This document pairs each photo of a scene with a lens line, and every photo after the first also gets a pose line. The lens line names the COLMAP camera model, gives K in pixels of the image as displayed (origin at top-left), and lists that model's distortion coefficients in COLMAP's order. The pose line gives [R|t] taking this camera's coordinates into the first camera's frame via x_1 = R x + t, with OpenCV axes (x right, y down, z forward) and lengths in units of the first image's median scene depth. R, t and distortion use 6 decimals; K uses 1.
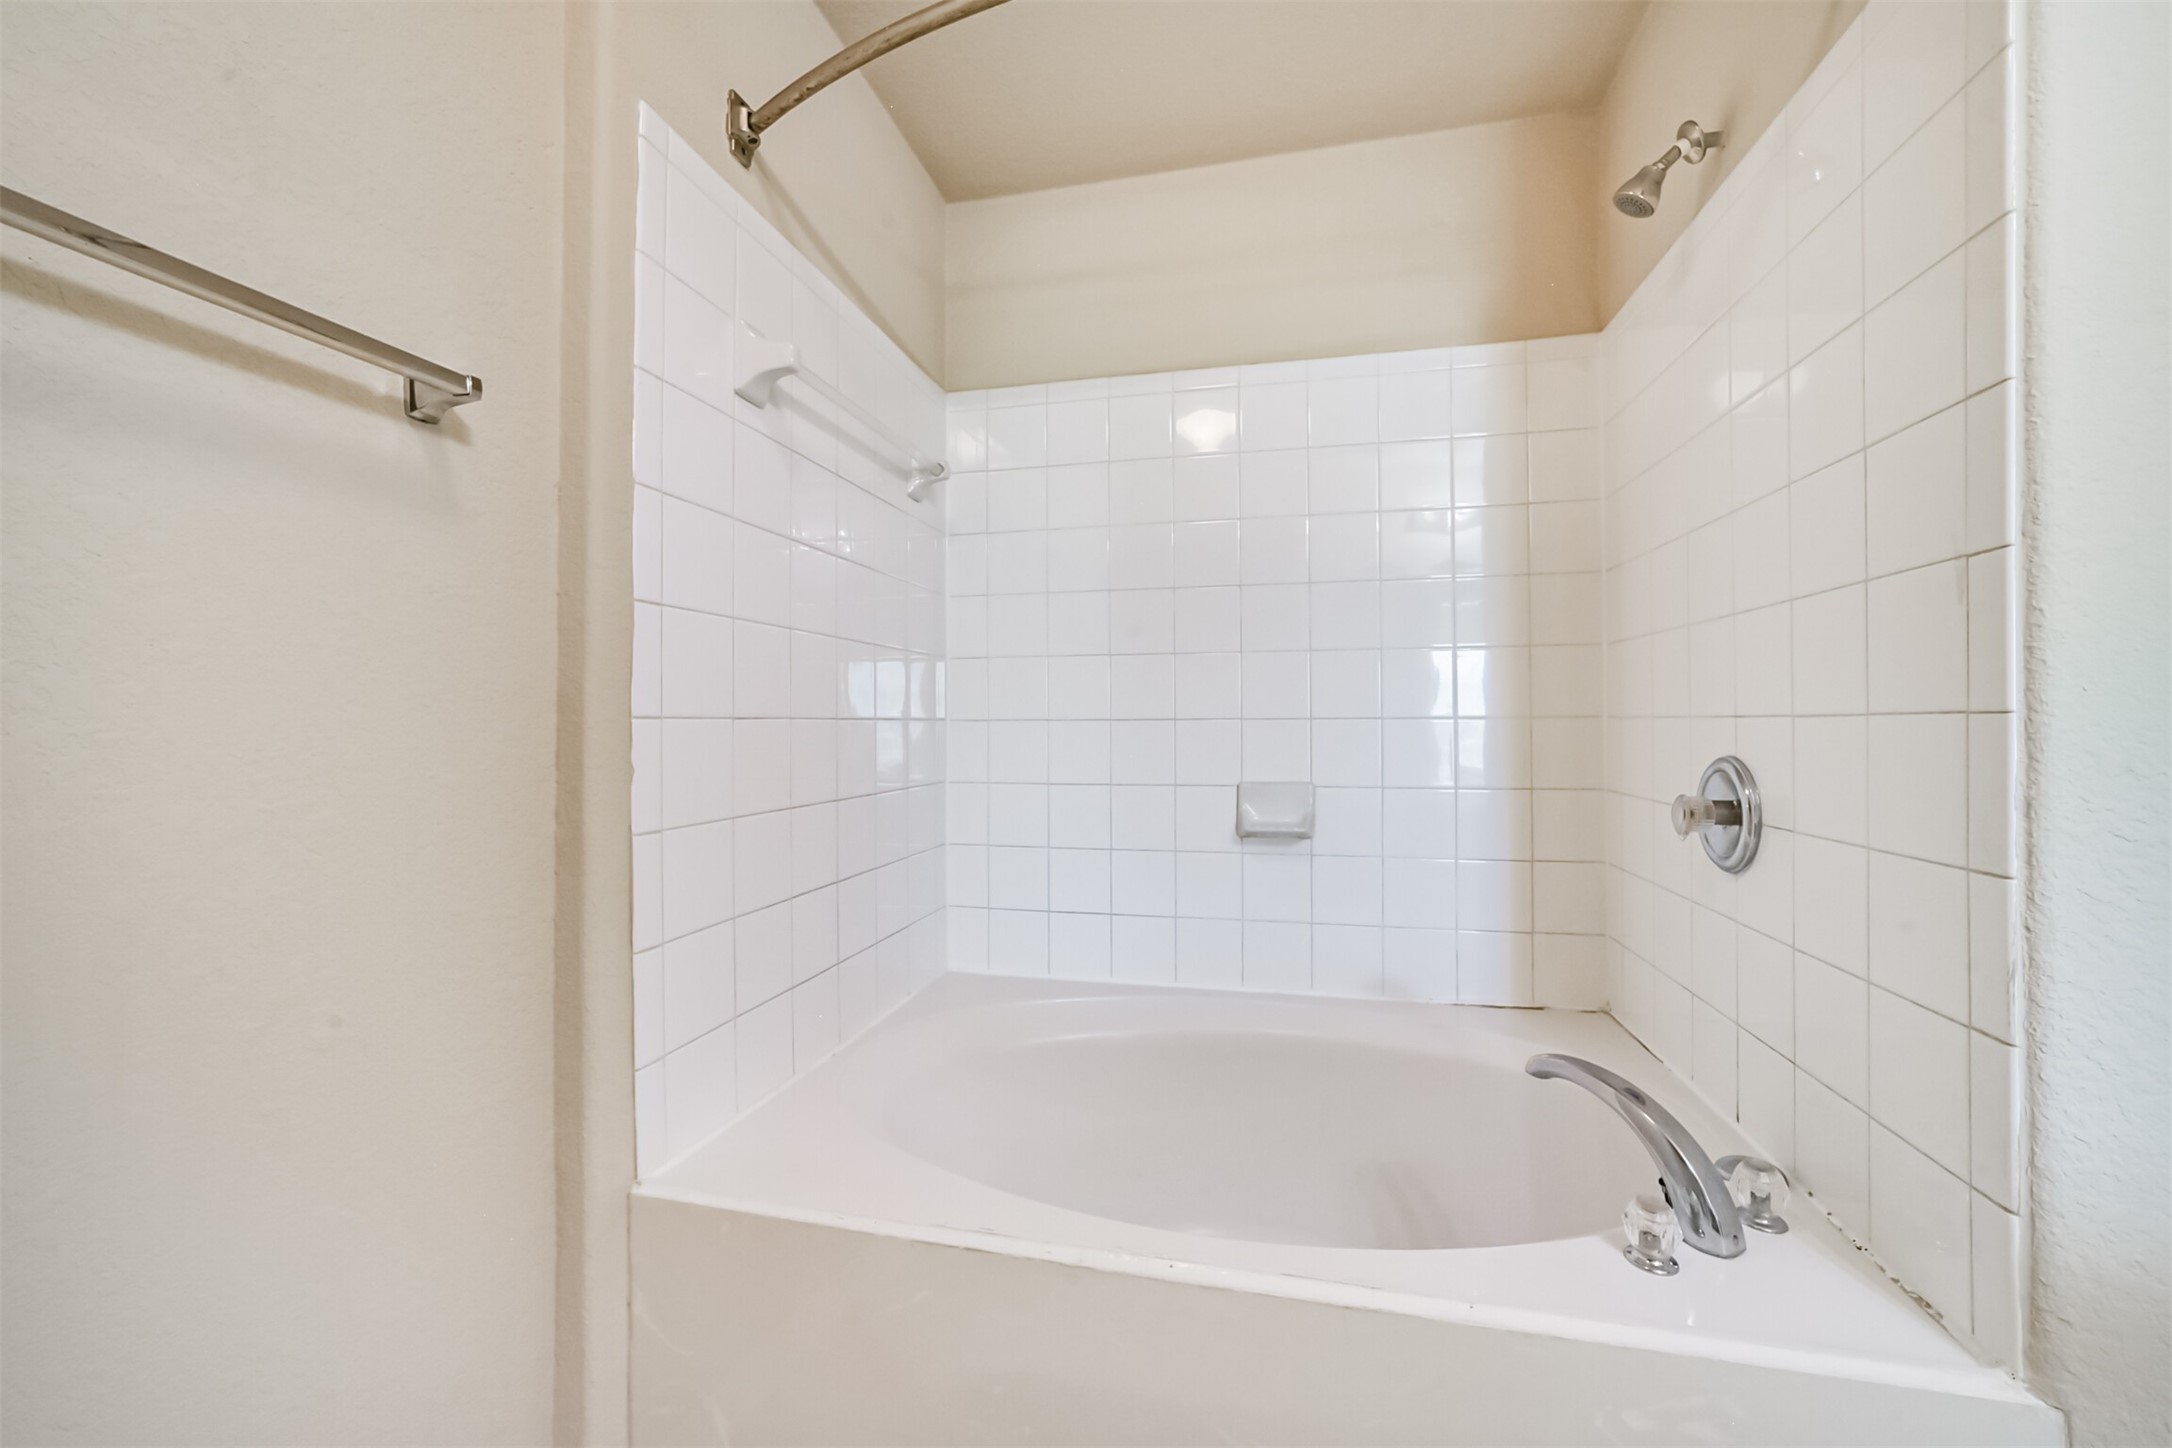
lens RADIAL K [[843.9, 0, 1033.4], [0, 843.9, 719.4], [0, 0, 1]] dist [-0.018347, 0.007065]
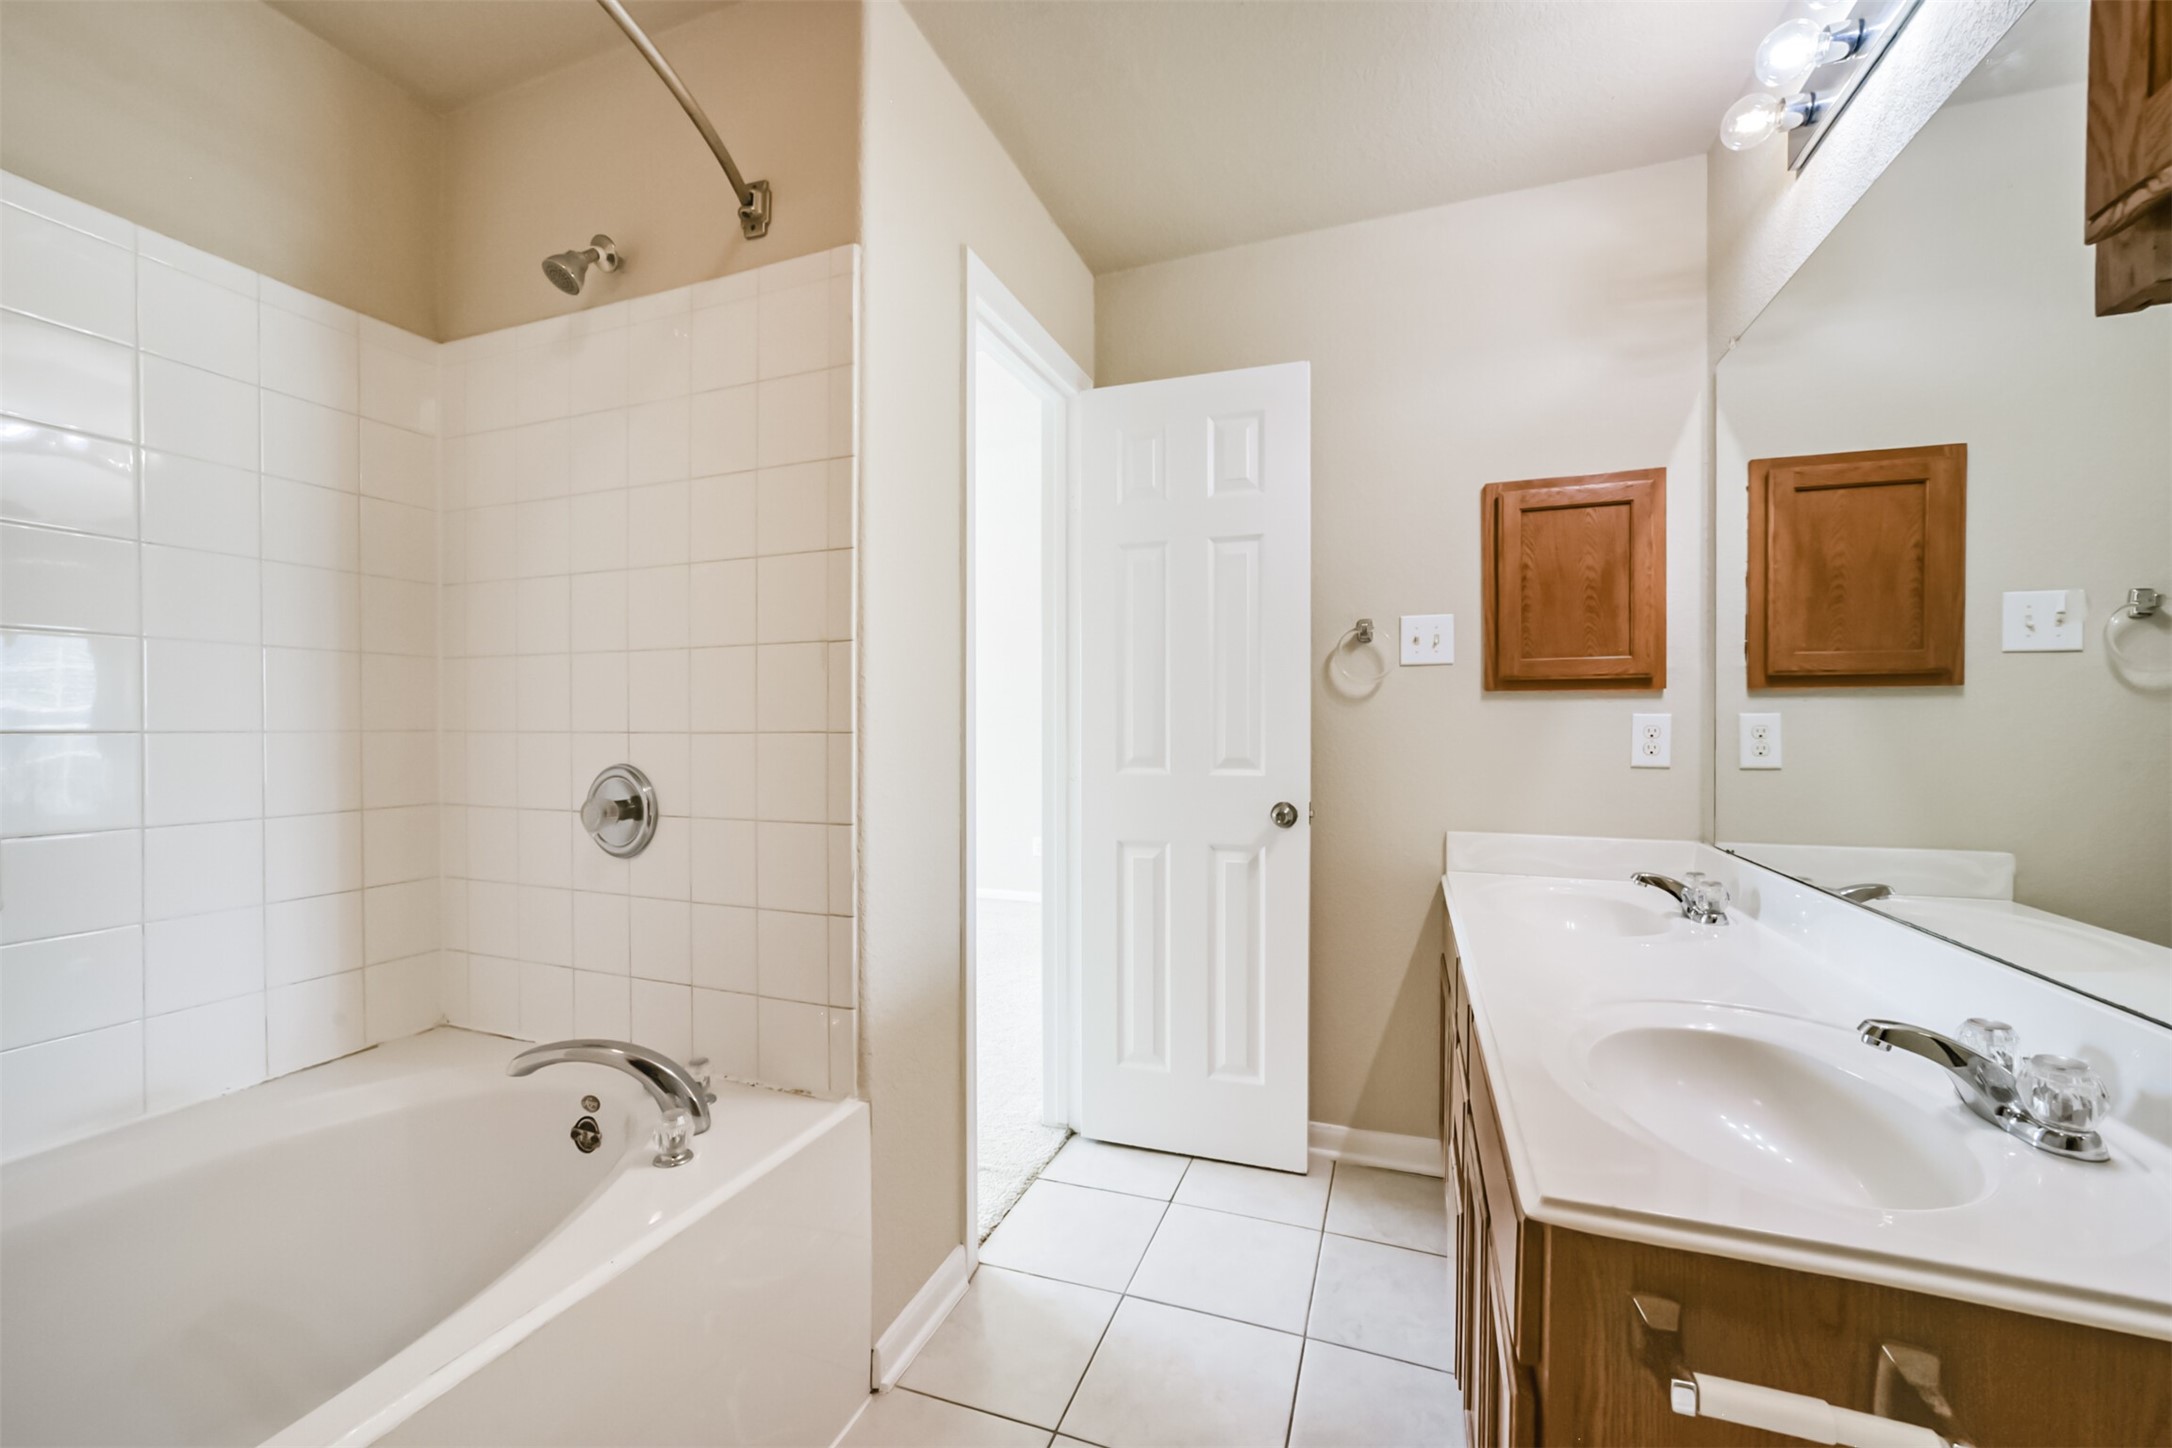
lens RADIAL K [[843.9, 0, 1122.6], [0, 843.9, 734.1], [0, 0, 1]] dist [-0.018347, 0.007065]
pose [[0.101537, -0.000829, 0.994831, -0.360953], [-0.004788, 0.999988, 0.001322, -0.006315], [-0.994820, -0.004898, 0.101532, 0.144567]]
